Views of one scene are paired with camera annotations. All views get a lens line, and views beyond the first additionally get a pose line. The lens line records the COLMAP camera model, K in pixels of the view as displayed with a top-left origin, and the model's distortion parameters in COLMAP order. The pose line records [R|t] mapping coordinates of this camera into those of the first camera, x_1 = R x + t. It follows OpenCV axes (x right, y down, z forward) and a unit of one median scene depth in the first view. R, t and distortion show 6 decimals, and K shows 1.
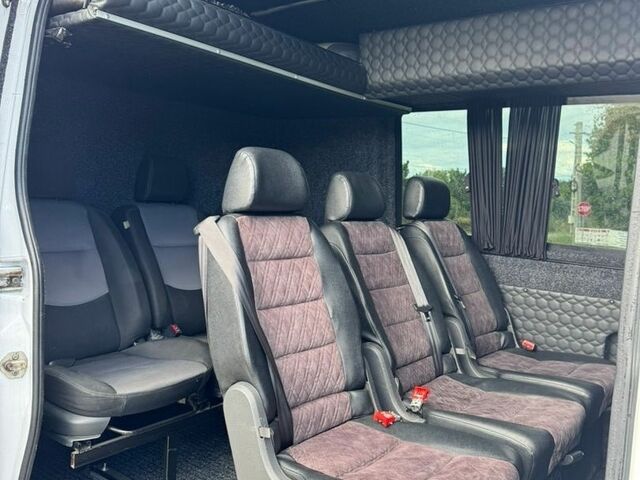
lens RADIAL K [[623.2, 0, 320.0], [0, 623.2, 240.0], [0, 0, 1]] dist [0.202396, -0.476110]
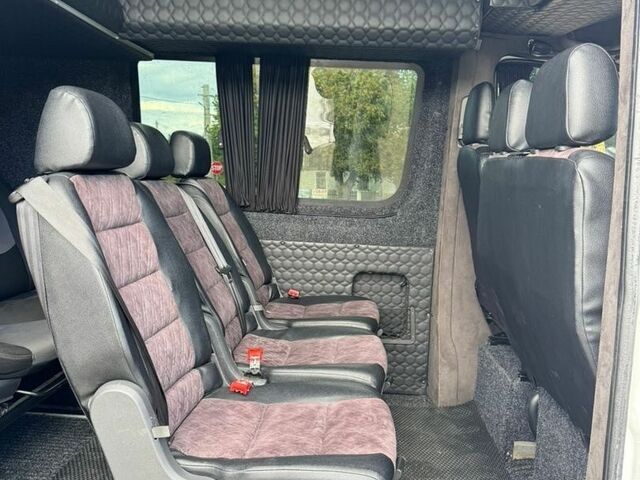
lens RADIAL K [[623.2, 0, 320.0], [0, 623.2, 240.0], [0, 0, 1]] dist [0.202396, -0.476110]
pose [[0.813853, -0.082756, 0.575148, -0.254413], [0.046842, 0.995929, 0.077019, -0.003397], [-0.579180, -0.035741, 0.814416, 0.132110]]
